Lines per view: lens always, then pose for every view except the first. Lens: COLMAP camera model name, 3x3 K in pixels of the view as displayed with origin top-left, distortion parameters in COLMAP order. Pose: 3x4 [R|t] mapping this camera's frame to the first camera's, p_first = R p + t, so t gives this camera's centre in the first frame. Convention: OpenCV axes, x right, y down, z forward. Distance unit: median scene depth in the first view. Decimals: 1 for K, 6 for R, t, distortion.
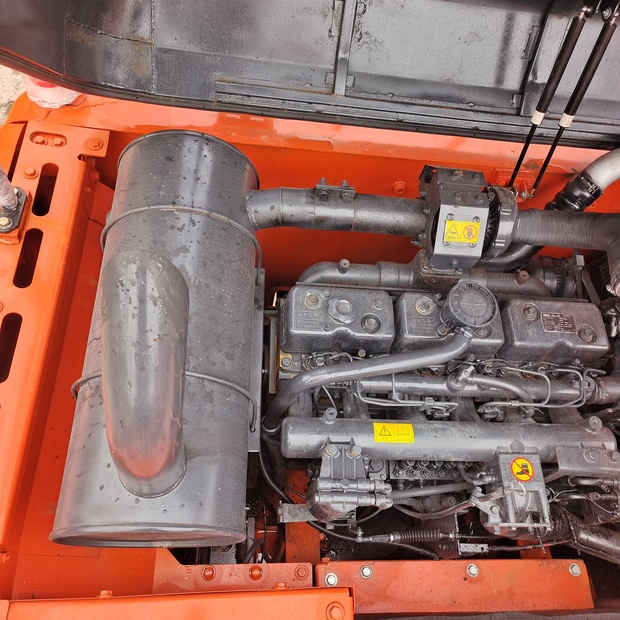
lens RADIAL K [[547.8, 0, 310.5], [0, 547.8, 295.9], [0, 0, 1]] dist [0.004584, 0.017768]
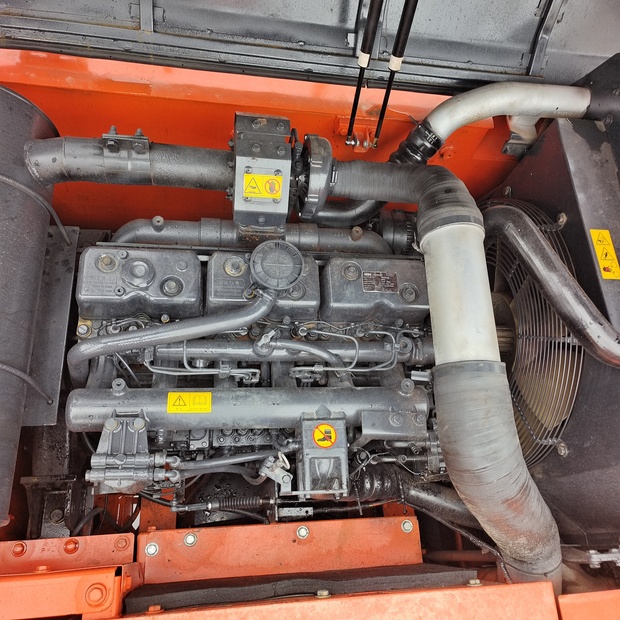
lens RADIAL K [[547.8, 0, 310.5], [0, 547.8, 295.9], [0, 0, 1]] dist [0.004584, 0.017768]
pose [[0.998365, -0.017153, 0.054524, 0.285346], [0.012211, 0.995893, 0.089712, -0.013963], [-0.055839, -0.088899, 0.994474, 0.059816]]
